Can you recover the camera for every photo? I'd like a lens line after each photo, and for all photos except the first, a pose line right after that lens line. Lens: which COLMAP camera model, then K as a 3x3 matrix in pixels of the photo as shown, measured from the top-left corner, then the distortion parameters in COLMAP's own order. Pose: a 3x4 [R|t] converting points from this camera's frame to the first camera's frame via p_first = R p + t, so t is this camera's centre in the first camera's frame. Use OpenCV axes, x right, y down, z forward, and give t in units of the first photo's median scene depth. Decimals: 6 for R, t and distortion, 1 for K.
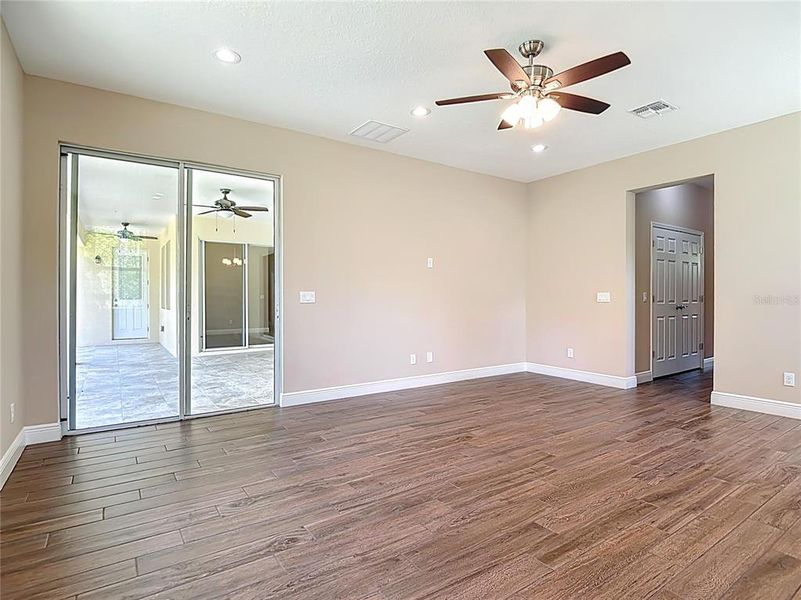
lens RADIAL K [[430.3, 0, 403.1], [0, 430.3, 304.8], [0, 0, 1]] dist [-0.002967, -0.002604]
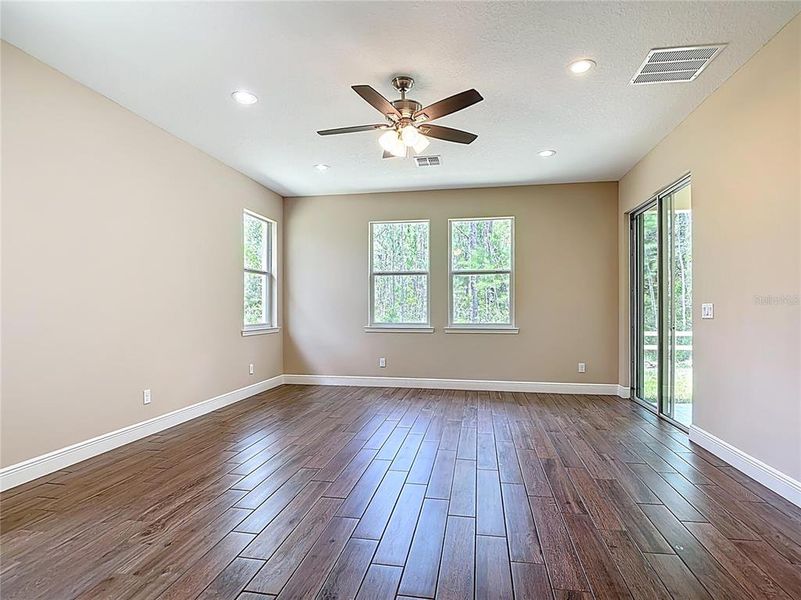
lens RADIAL K [[430.3, 0, 403.1], [0, 430.3, 304.8], [0, 0, 1]] dist [-0.002967, -0.002604]
pose [[-0.703140, -0.003427, -0.711044, 0.970372], [-0.008686, 0.999955, 0.003770, -0.035027], [0.710999, 0.008827, -0.703138, 1.598298]]
